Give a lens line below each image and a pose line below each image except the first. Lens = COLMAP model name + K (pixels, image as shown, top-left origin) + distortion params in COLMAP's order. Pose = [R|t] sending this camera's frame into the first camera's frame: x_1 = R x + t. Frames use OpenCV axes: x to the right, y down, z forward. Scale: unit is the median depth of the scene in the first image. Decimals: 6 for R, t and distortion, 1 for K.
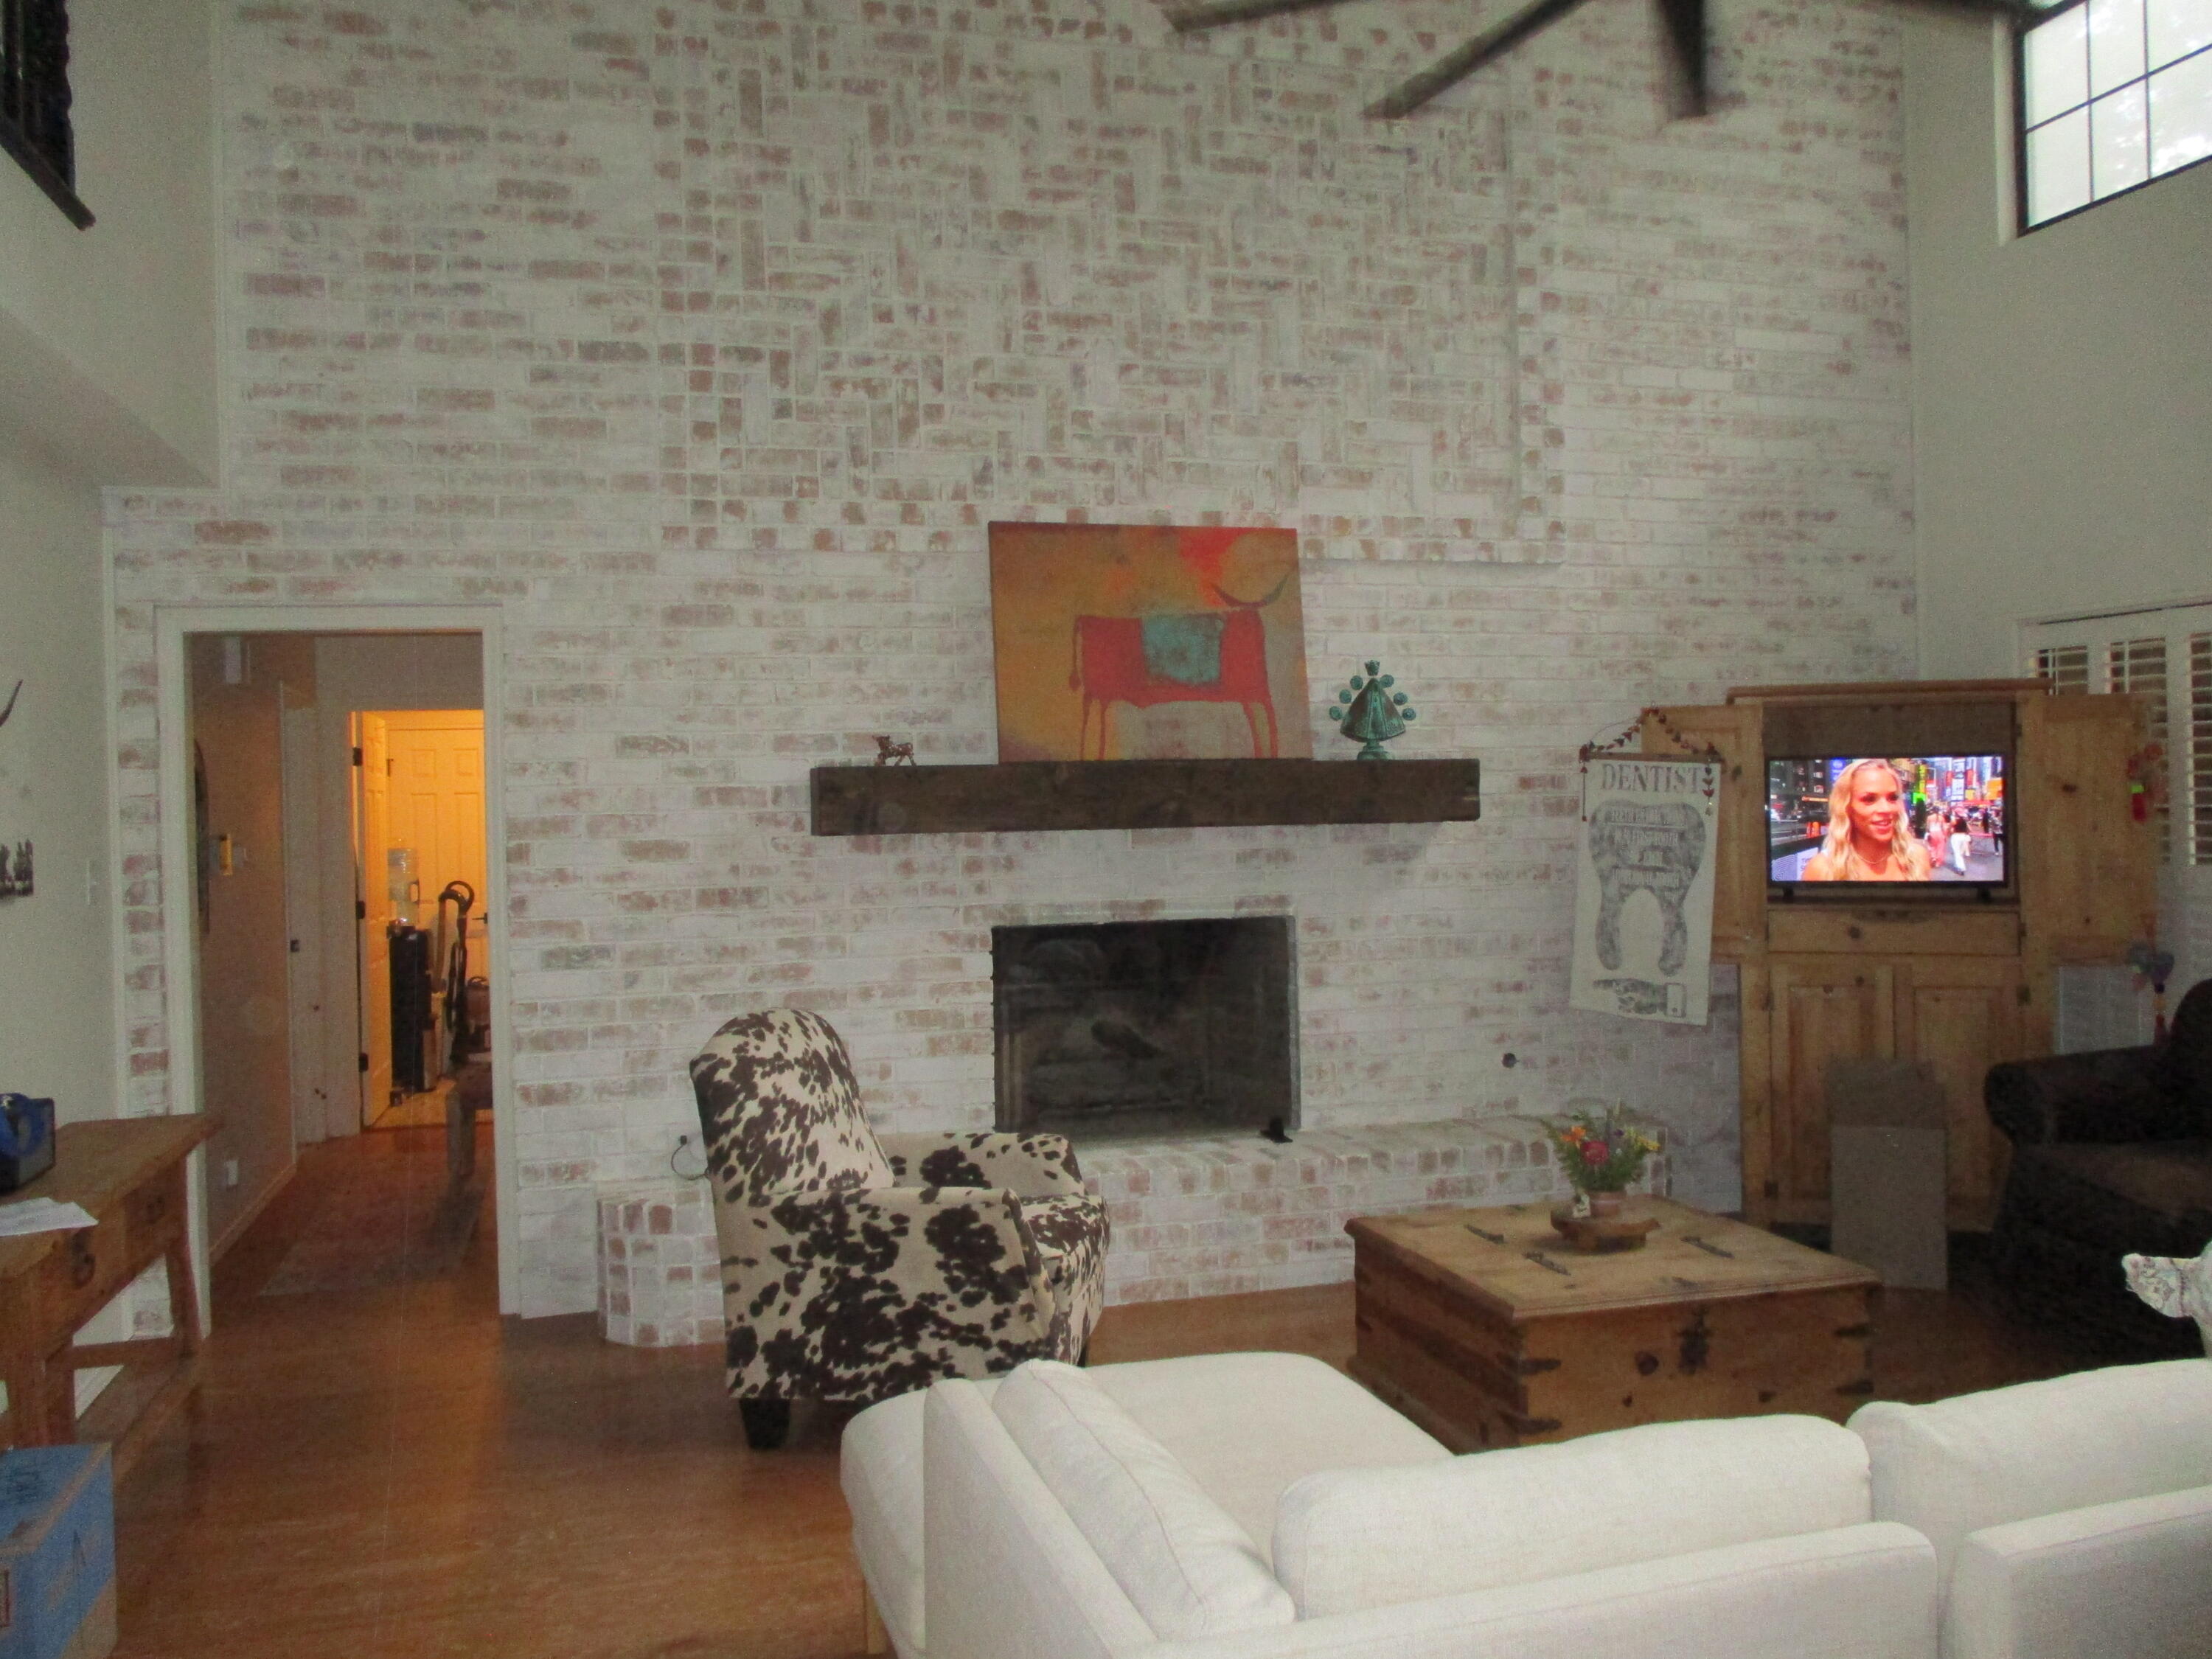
lens RADIAL K [[1836.5, 0, 1095.5], [0, 1836.5, 826.7], [0, 0, 1]] dist [-0.033943, -0.006282]
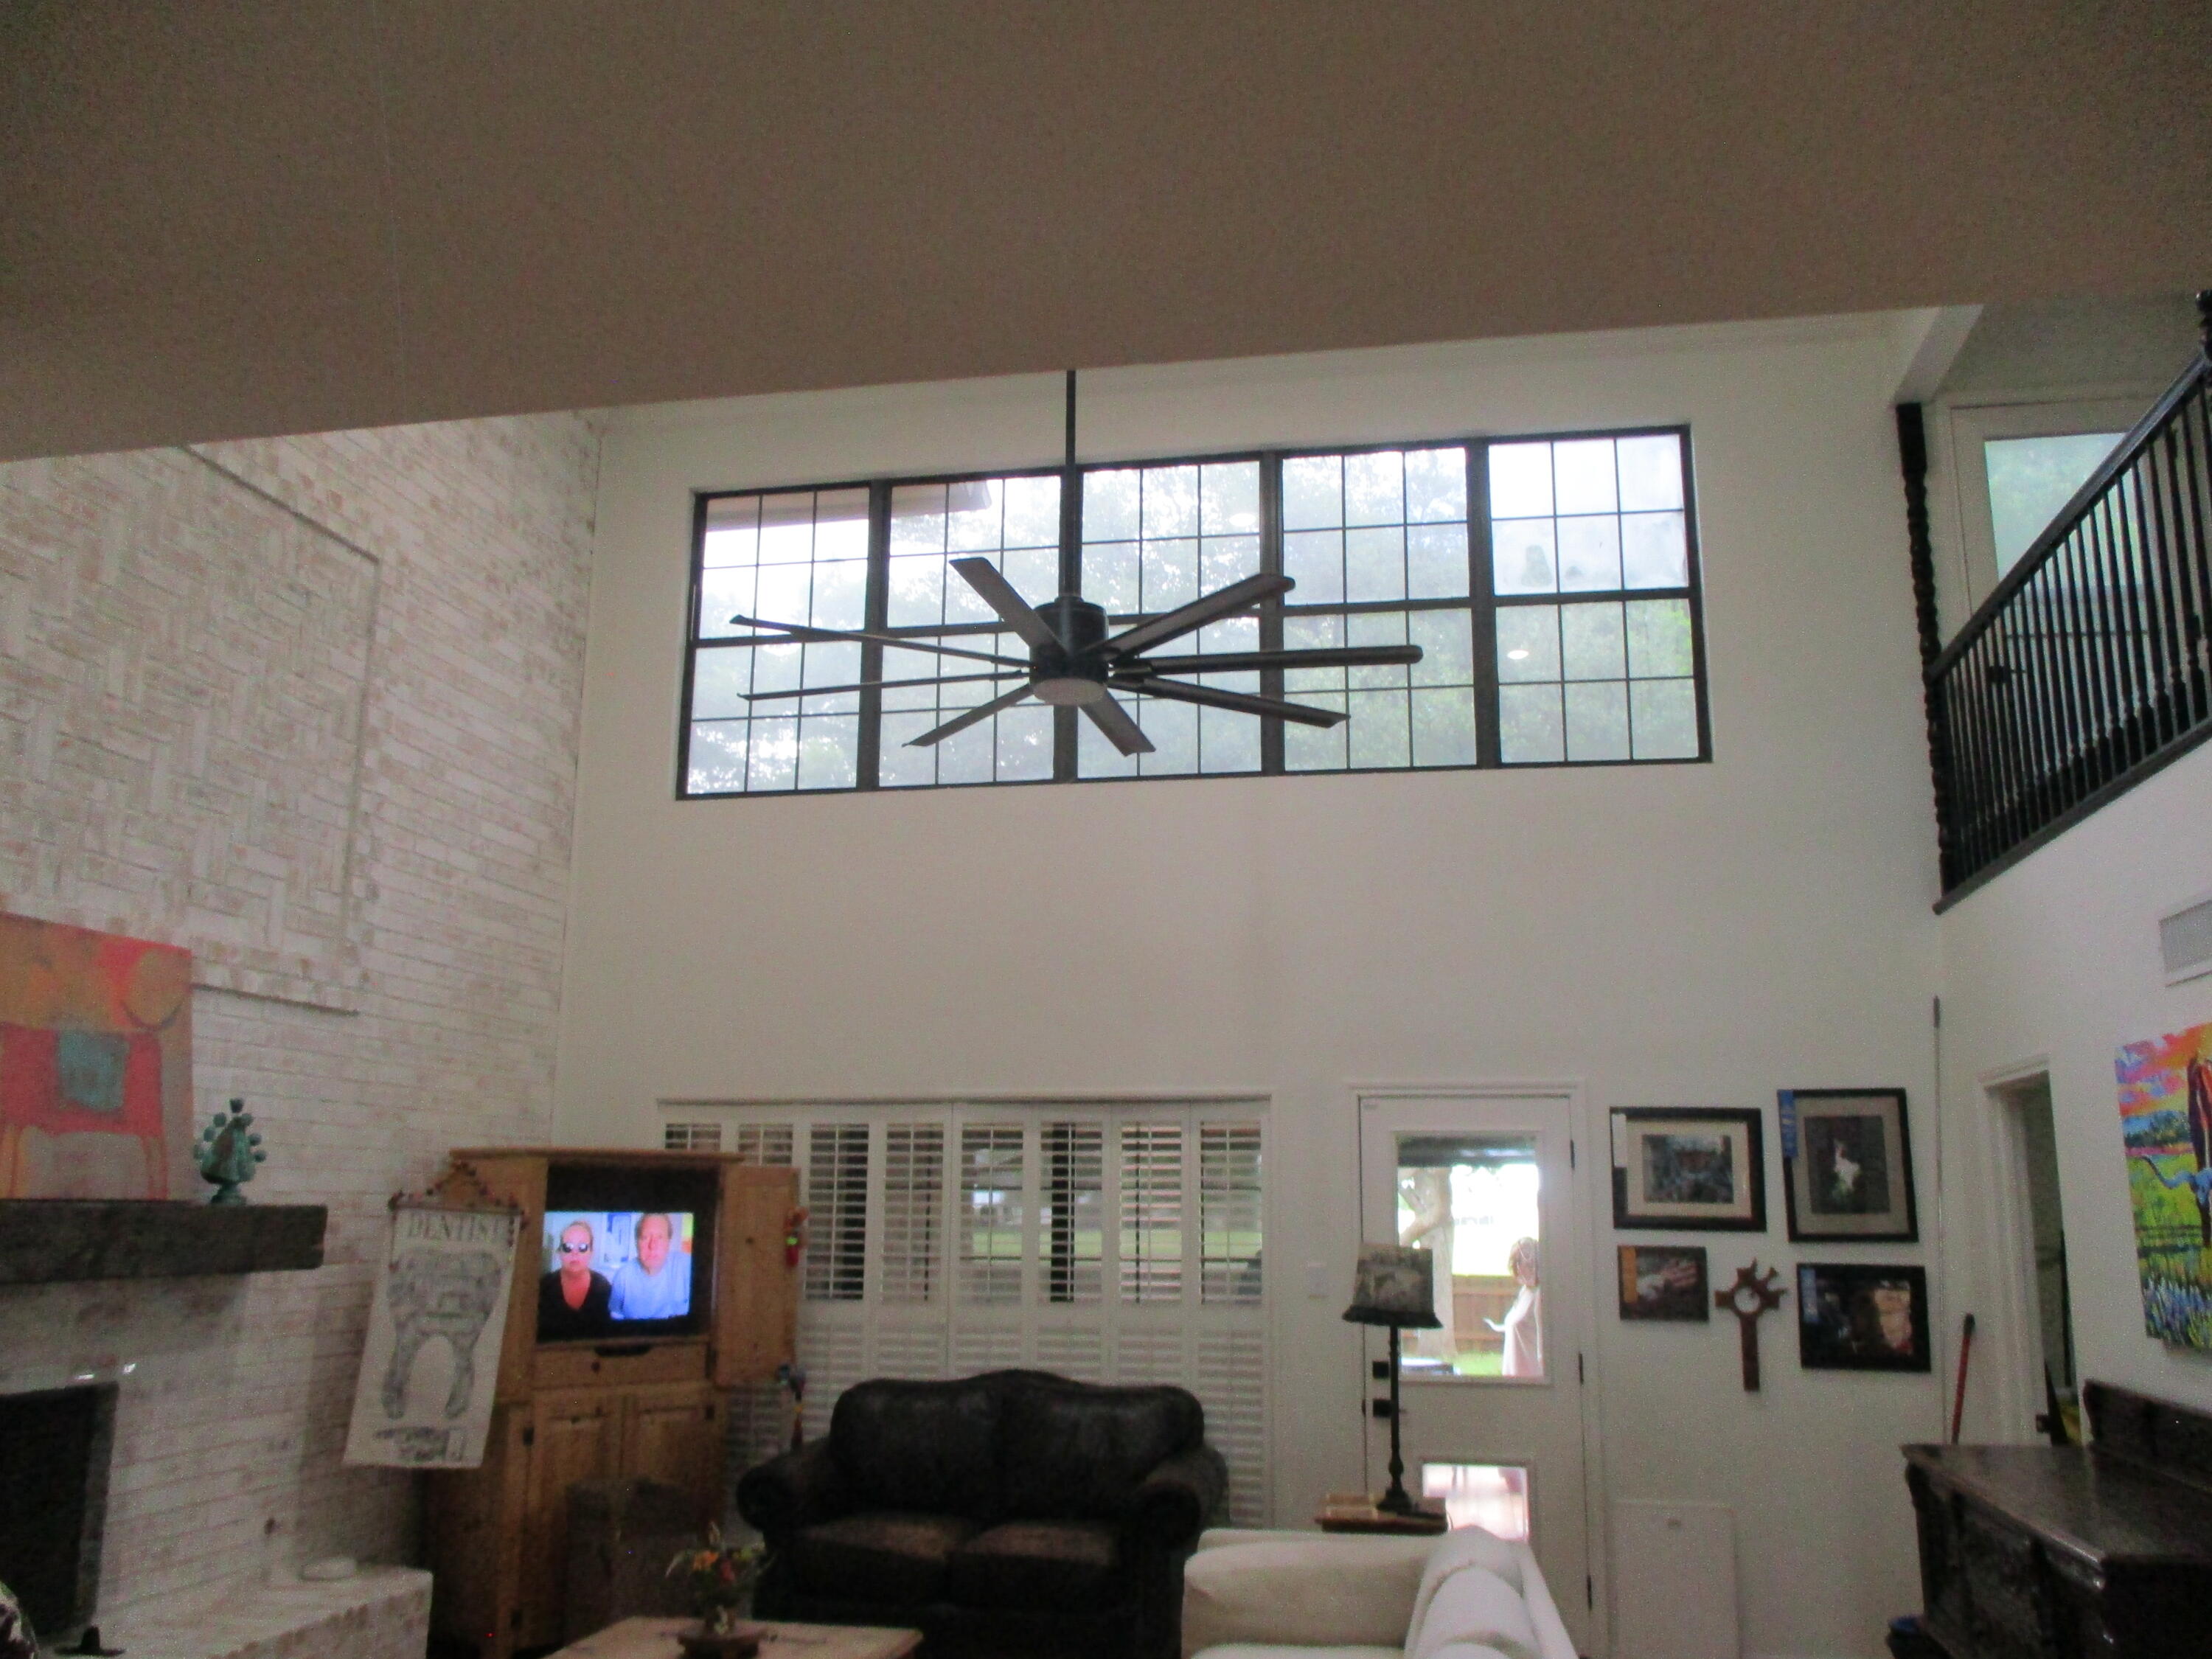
lens RADIAL K [[1845.2, 0, 1112.5], [0, 1845.2, 792.0], [0, 0, 1]] dist [-0.037313, 0.001952]
pose [[0.443592, 0.216015, 0.869807, -0.522842], [-0.002586, 0.970823, -0.239783, -0.018378], [-0.896225, 0.104116, 0.431208, 0.170348]]
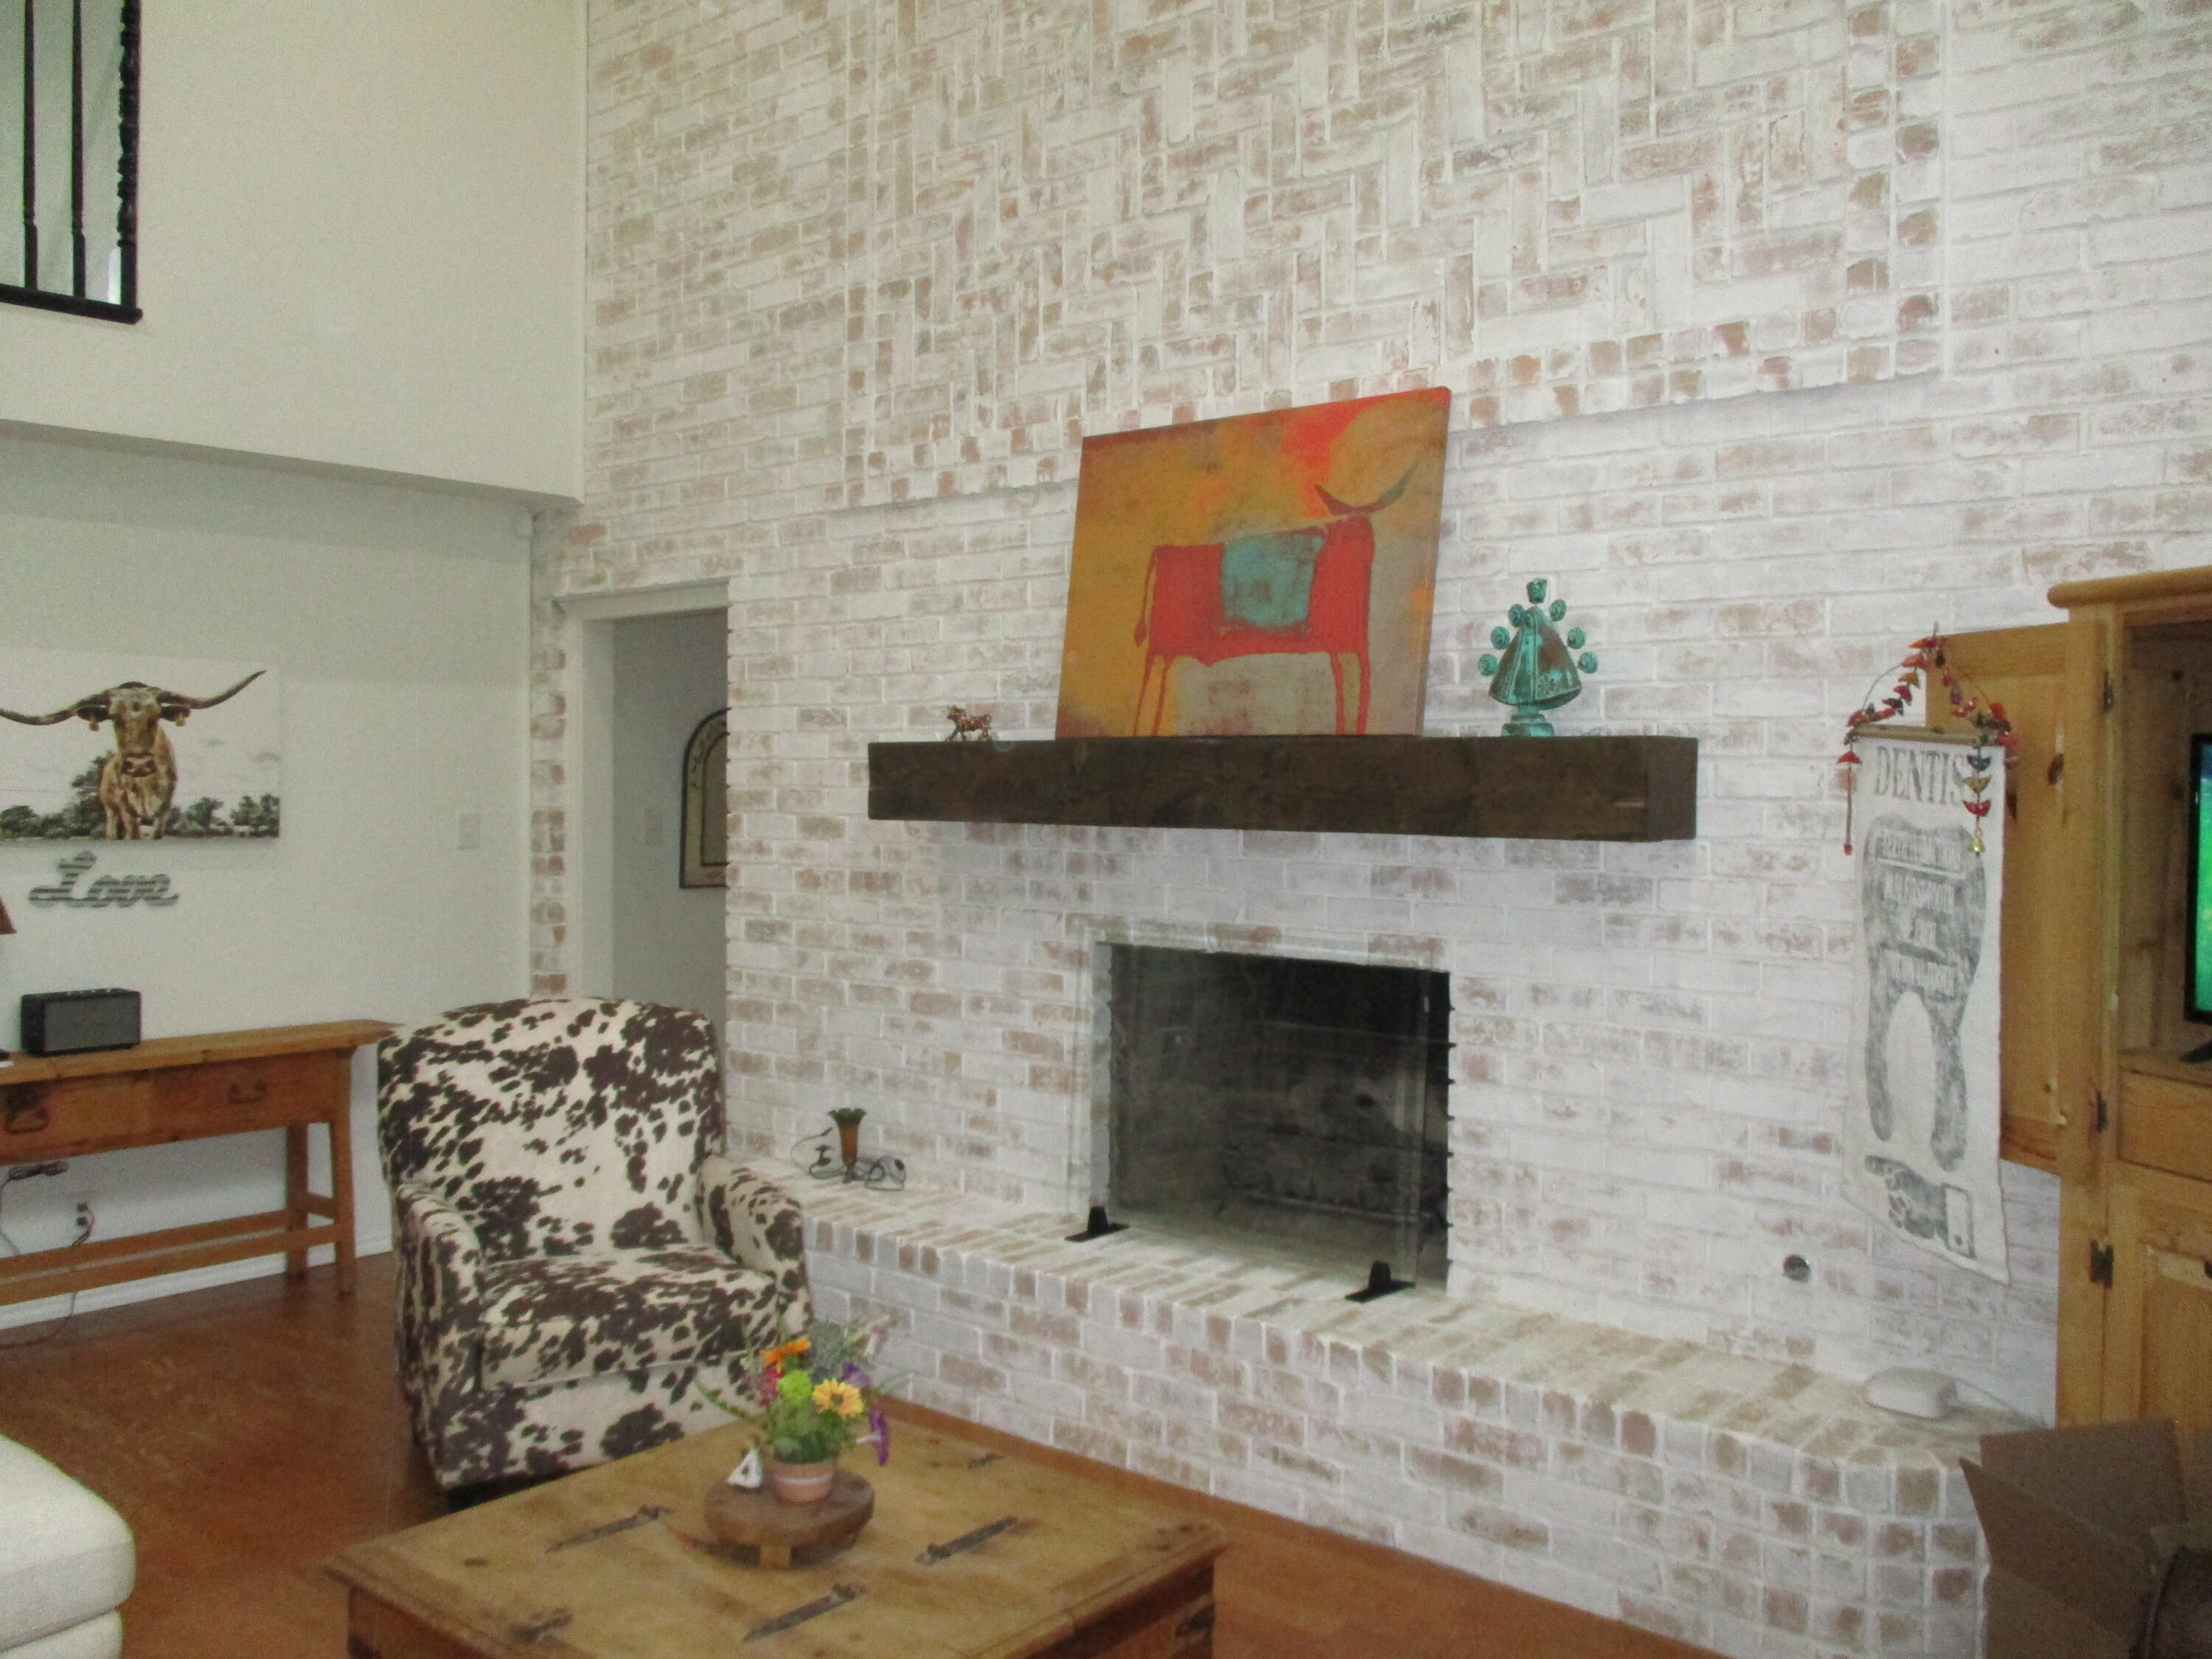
lens RADIAL K [[1797.8, 0, 1119.1], [0, 1797.8, 826.0], [0, 0, 1]] dist [-0.032480, 0.003962]
pose [[0.592788, 0.044984, -0.804101, 0.578771], [-0.031279, 0.998971, 0.032826, -0.022509], [0.804751, 0.005693, 0.593585, 0.535712]]
